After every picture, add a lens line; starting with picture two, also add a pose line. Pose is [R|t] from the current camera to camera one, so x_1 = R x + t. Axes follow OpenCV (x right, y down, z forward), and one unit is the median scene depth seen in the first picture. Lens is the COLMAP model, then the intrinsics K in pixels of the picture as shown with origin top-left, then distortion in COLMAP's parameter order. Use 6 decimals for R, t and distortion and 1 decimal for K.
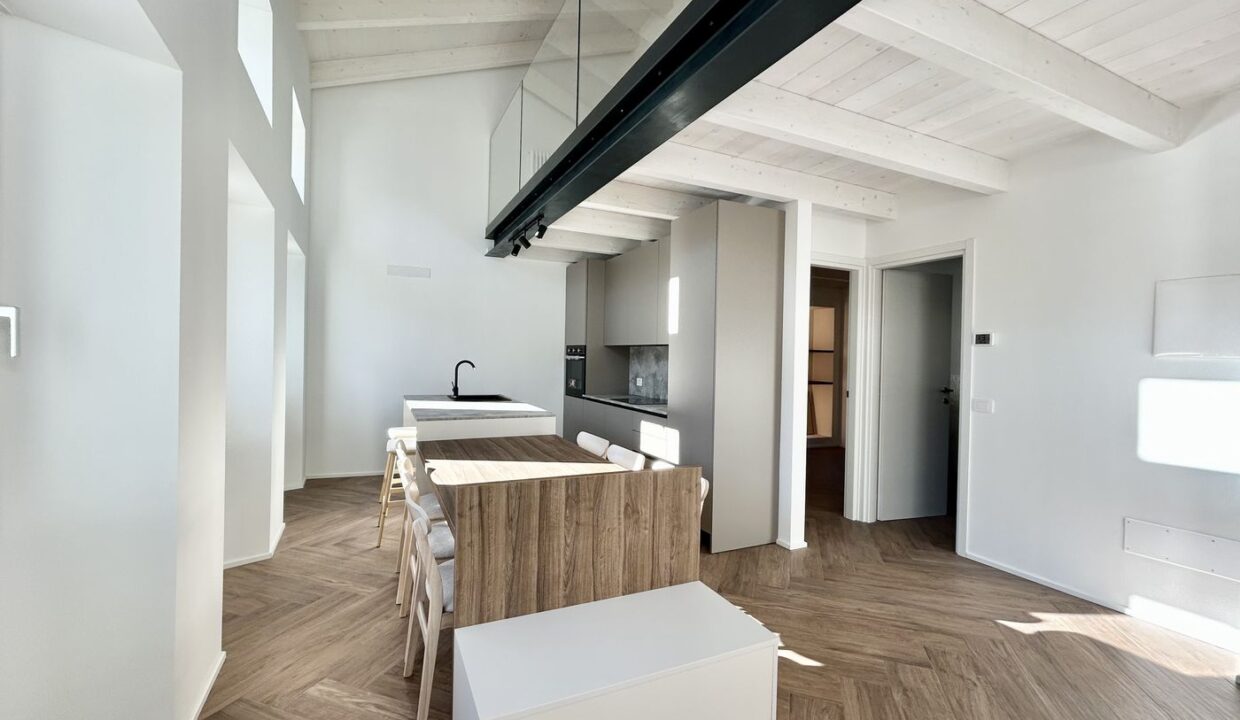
lens RADIAL K [[509.7, 0, 618.1], [0, 509.7, 360.4], [0, 0, 1]] dist [-0.004028, -0.000256]
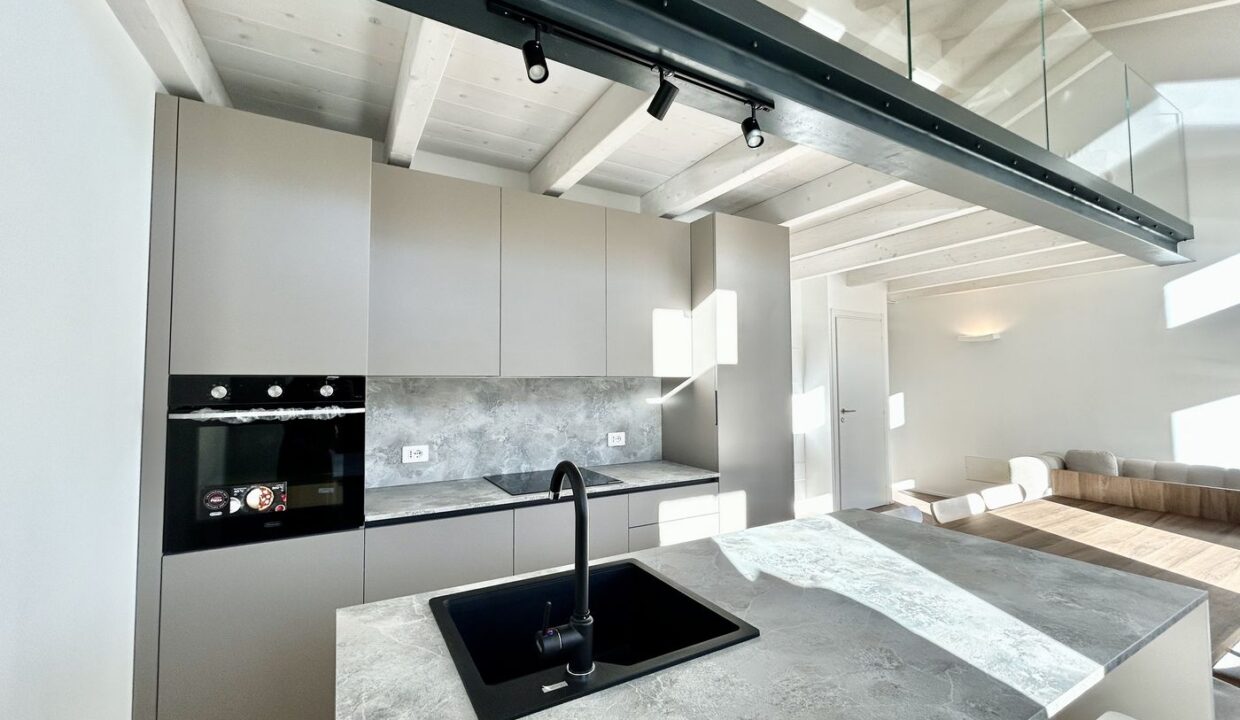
lens RADIAL K [[509.7, 0, 622.7], [0, 509.7, 358.3], [0, 0, 1]] dist [-0.004028, -0.000256]
pose [[-0.075479, 0.025594, 0.996819, -0.462294], [0.010766, 0.999633, -0.024851, -0.033325], [-0.997089, 0.008856, -0.075727, 0.891883]]
